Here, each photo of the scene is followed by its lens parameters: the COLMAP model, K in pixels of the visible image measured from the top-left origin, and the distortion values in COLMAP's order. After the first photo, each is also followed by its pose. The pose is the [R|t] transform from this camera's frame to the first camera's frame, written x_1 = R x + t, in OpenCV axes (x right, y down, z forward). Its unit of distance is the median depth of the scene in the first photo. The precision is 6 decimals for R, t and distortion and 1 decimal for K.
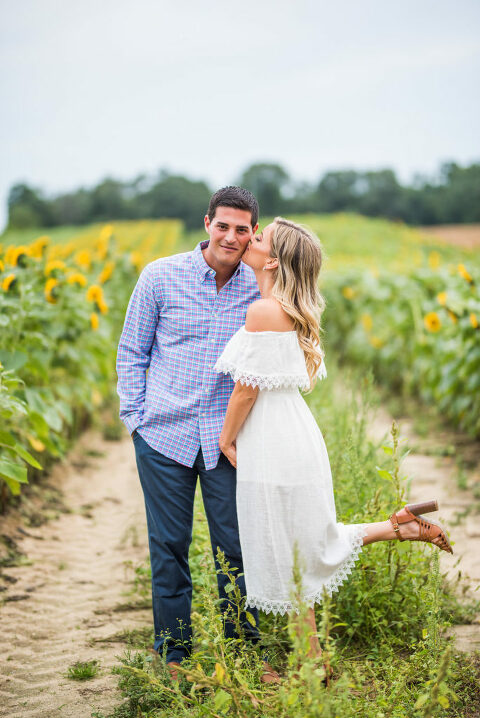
lens RADIAL K [[1729.4, 0, 240.0], [0, 1729.4, 359.0], [0, 0, 1]] dist [-0.049161, 0.065439]
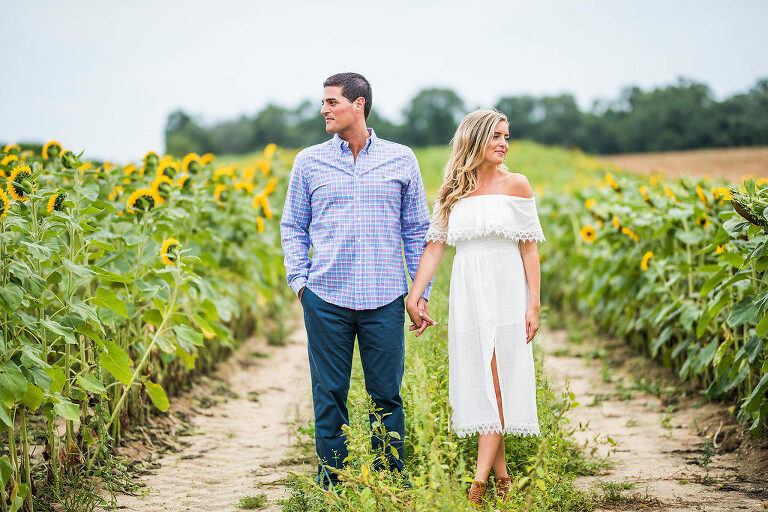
lens RADIAL K [[1887.5, 0, 384.0], [0, 1887.5, 256.0], [0, 0, 1]] dist [0.019812, -0.087538]
pose [[0.999870, -0.001533, -0.016042, 0.012037], [0.001109, 0.999650, -0.026442, 0.031023], [0.016077, 0.026421, 0.999522, -0.177474]]
